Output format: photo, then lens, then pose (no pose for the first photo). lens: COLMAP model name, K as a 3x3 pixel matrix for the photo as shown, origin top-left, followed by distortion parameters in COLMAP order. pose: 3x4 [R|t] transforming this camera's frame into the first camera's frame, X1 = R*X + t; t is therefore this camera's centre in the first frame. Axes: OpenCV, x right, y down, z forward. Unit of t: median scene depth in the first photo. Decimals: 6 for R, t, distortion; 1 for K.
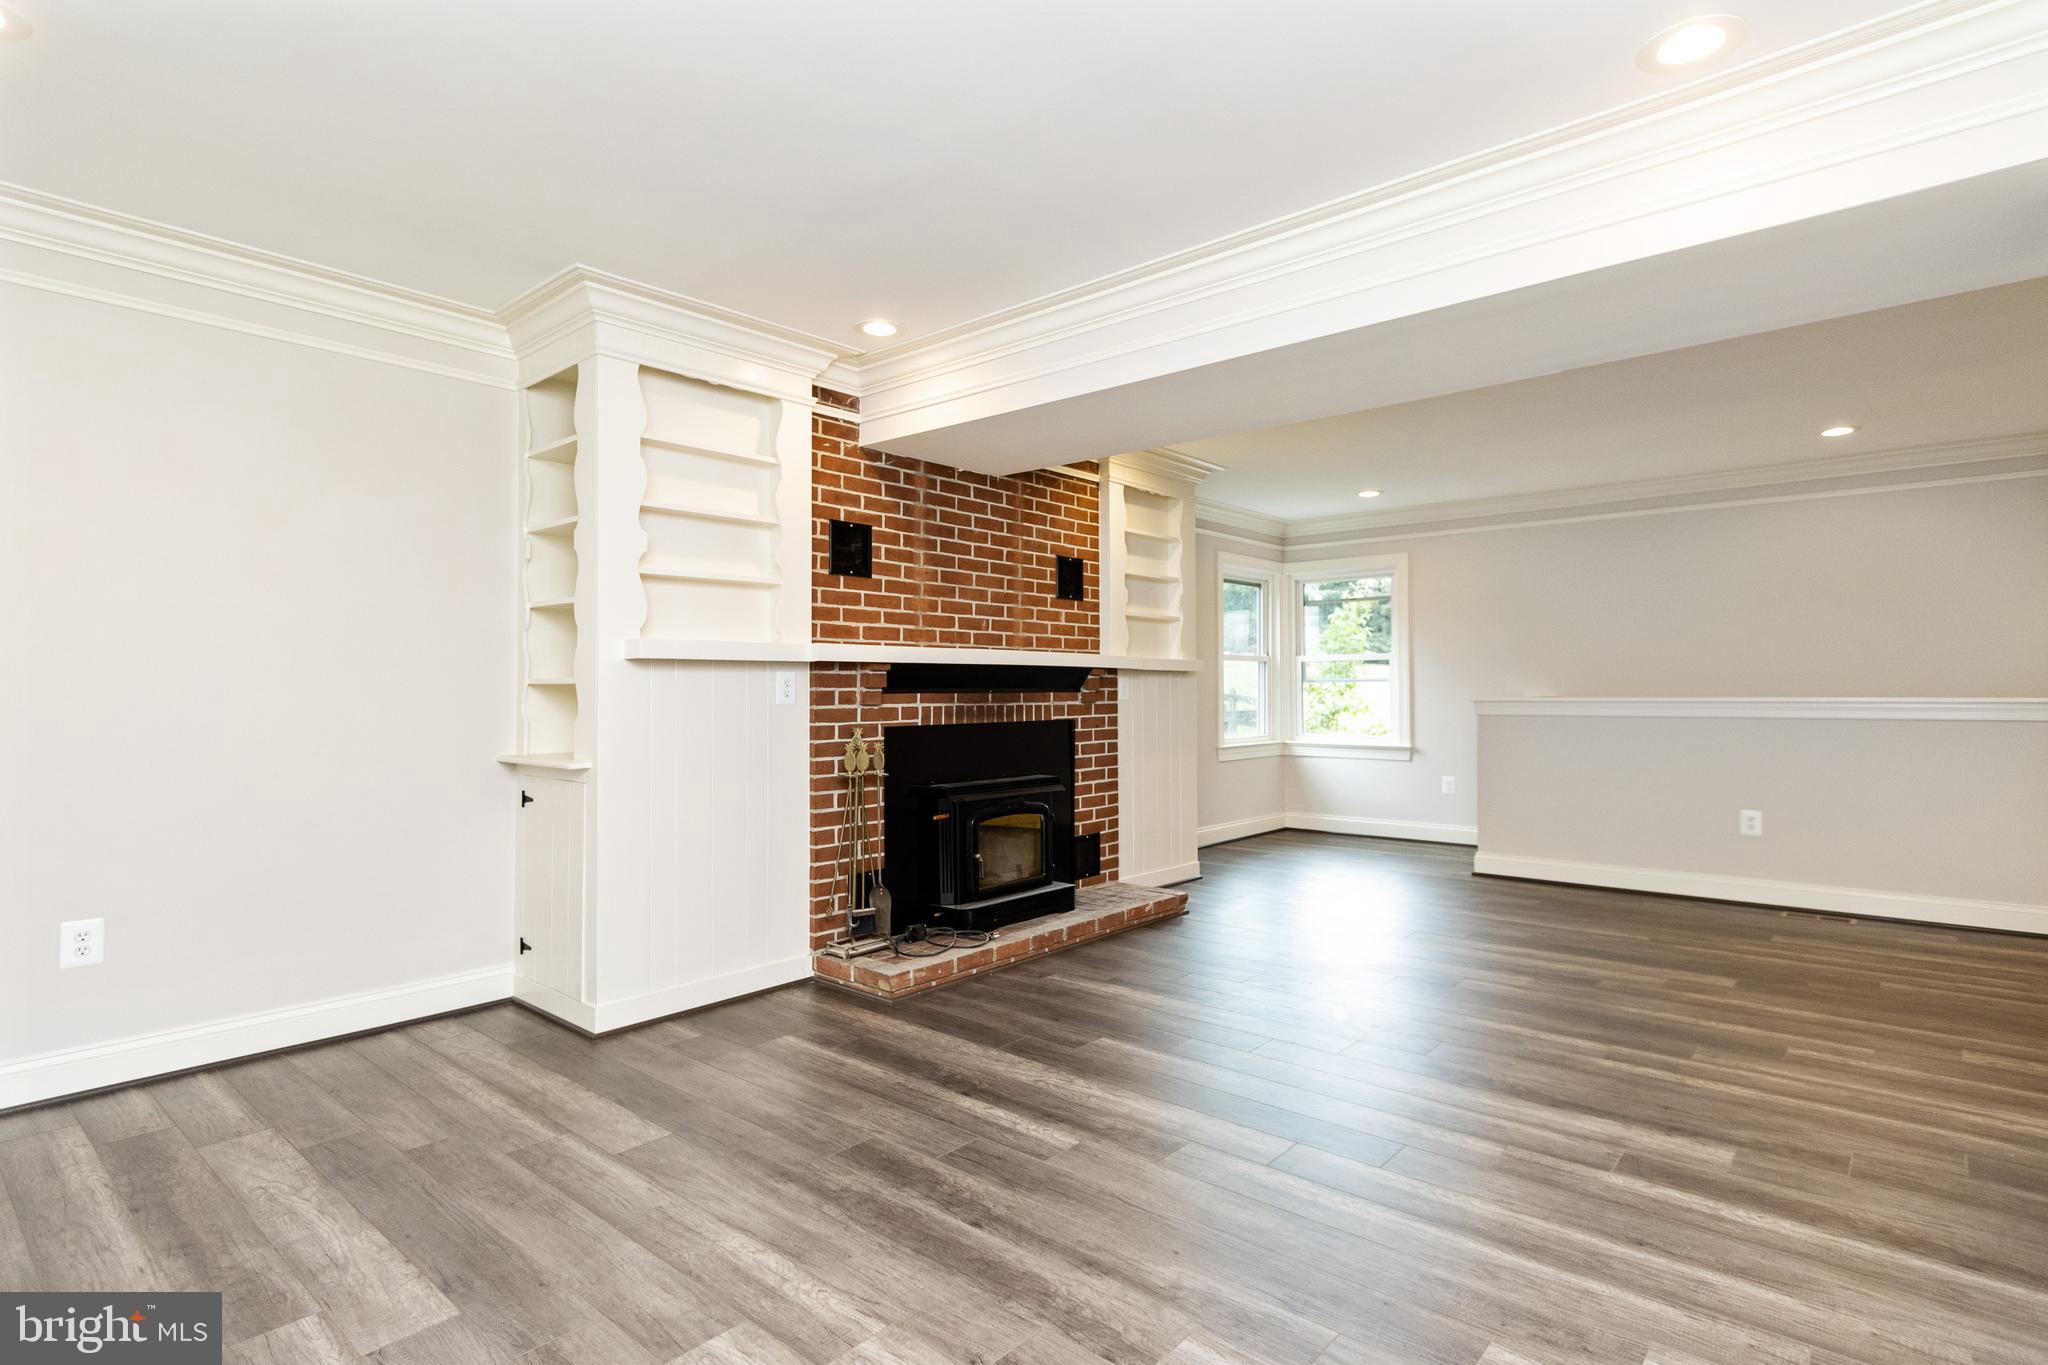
lens RADIAL K [[1050.1, 0, 1017.5], [0, 1050.1, 669.8], [0, 0, 1]] dist [0.005994, -0.000529]
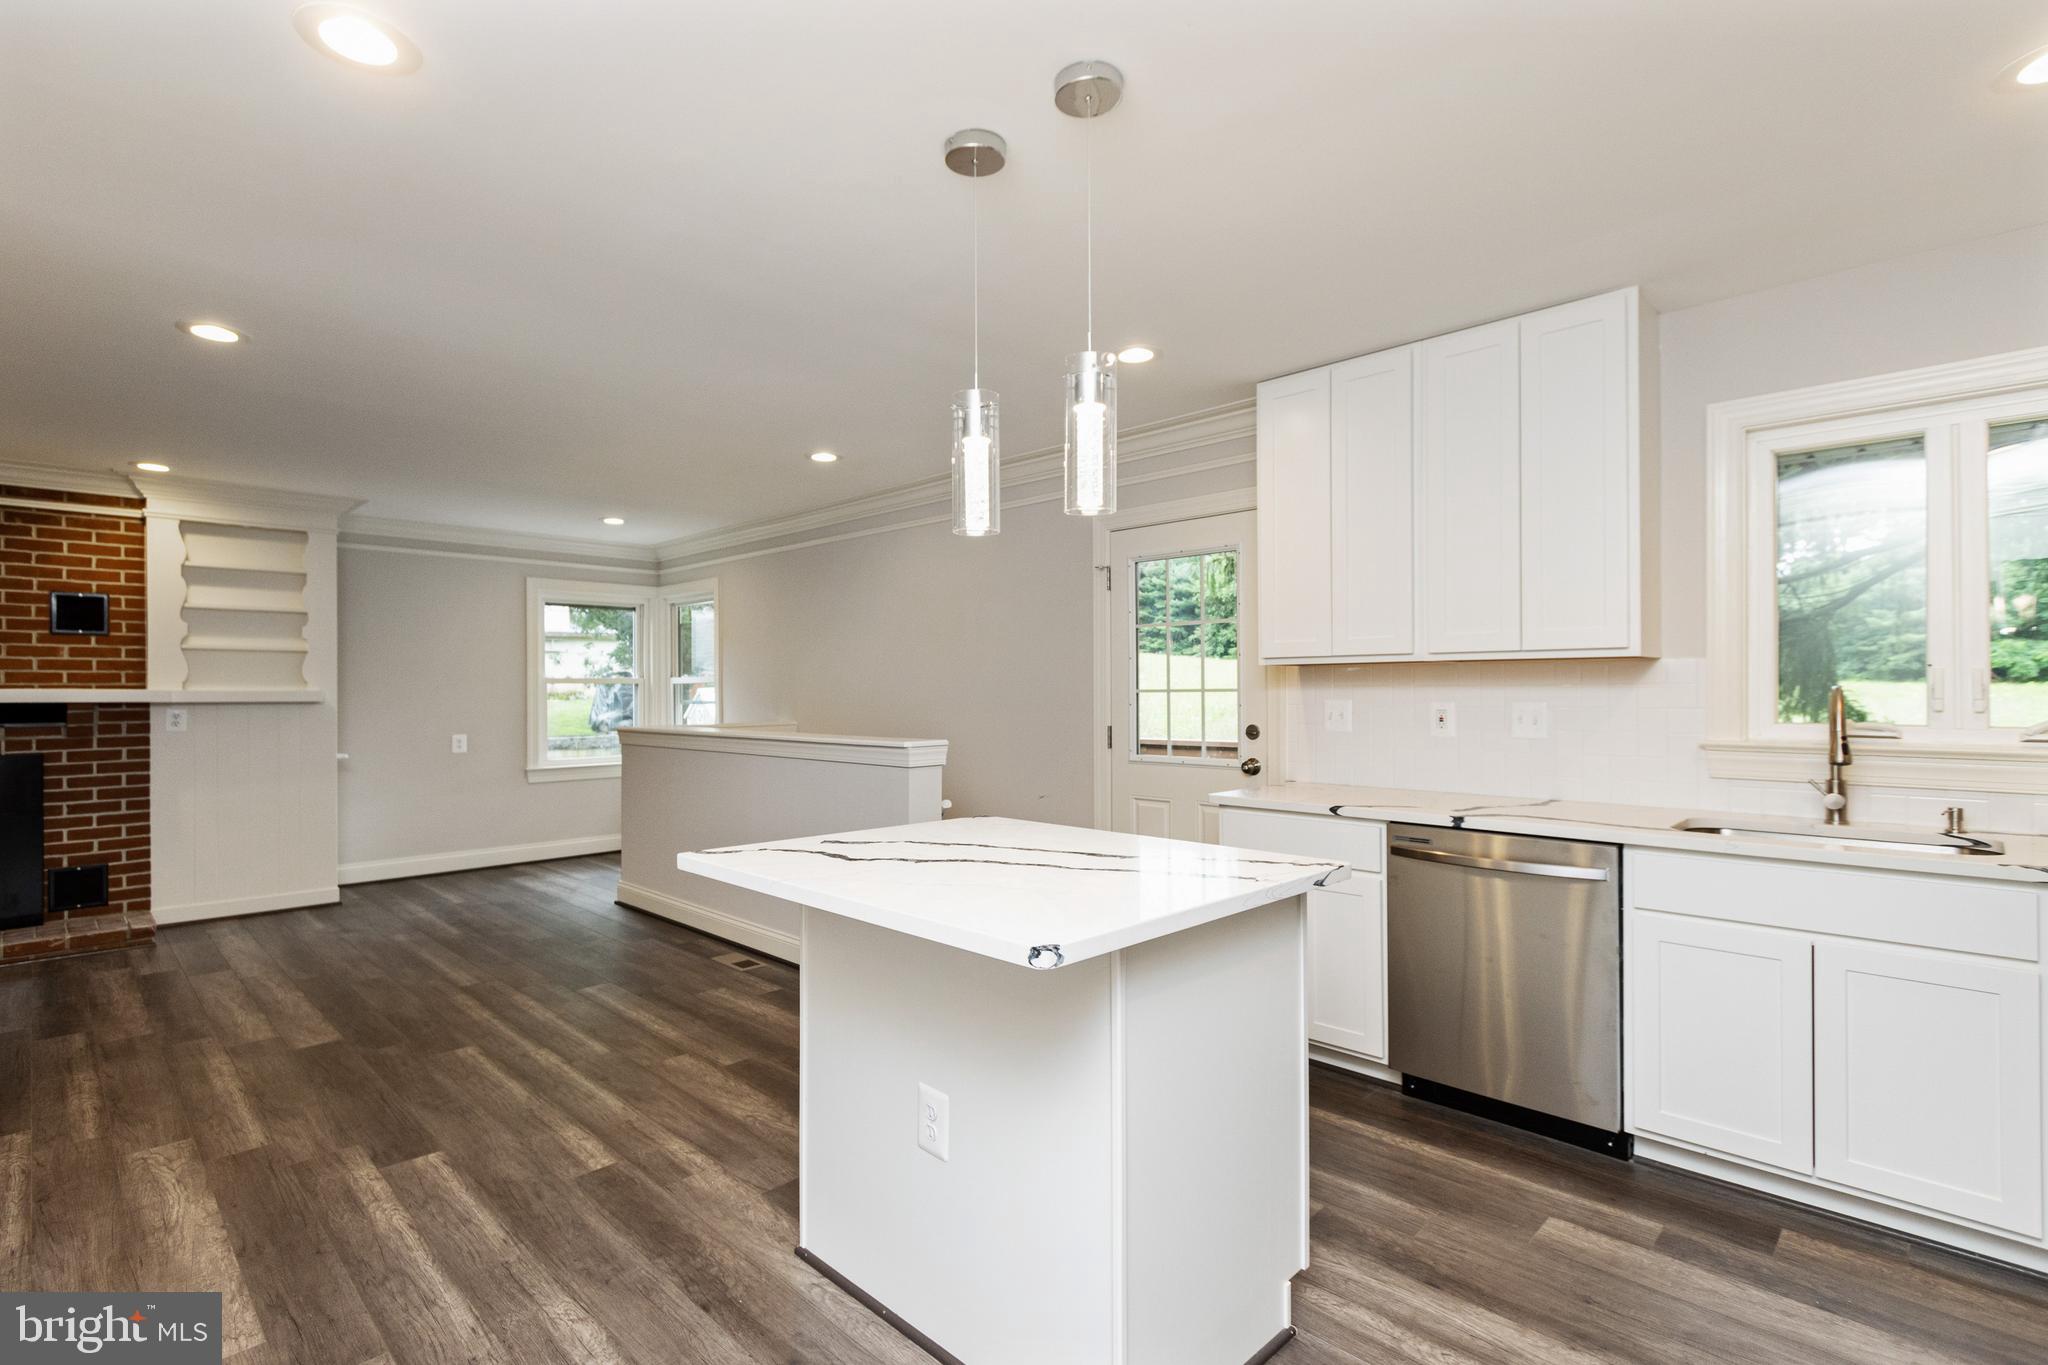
lens RADIAL K [[971.2, 0, 1009.7], [0, 971.2, 686.6], [0, 0, 1]] dist [0.002333, -0.000402]
pose [[0.997433, -0.000635, -0.071602, 1.203170], [0.001787, 0.999870, 0.016020, -0.035559], [0.071583, -0.016107, 0.997305, 0.148494]]
